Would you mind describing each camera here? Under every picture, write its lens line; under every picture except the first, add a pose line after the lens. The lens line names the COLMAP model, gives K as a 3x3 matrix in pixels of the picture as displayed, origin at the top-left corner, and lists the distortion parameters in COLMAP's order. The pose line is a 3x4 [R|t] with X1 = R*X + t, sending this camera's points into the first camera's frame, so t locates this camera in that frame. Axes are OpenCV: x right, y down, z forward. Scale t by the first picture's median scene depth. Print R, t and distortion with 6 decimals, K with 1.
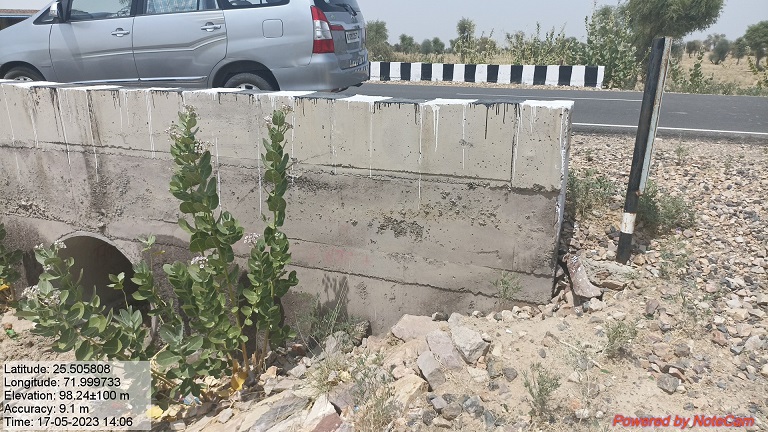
lens RADIAL K [[556.1, 0, 384.0], [0, 556.1, 216.0], [0, 0, 1]] dist [0.037812, -0.029233]
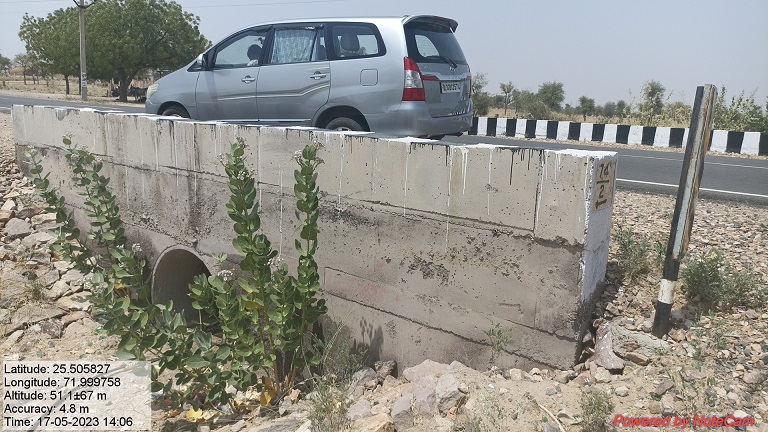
lens RADIAL K [[556.1, 0, 384.0], [0, 556.1, 216.0], [0, 0, 1]] dist [0.037812, -0.029233]
pose [[0.954796, 0.088794, -0.283692, 0.205365], [-0.116315, 0.989850, -0.081655, 0.015675], [0.273562, 0.110961, 0.955433, 0.019748]]
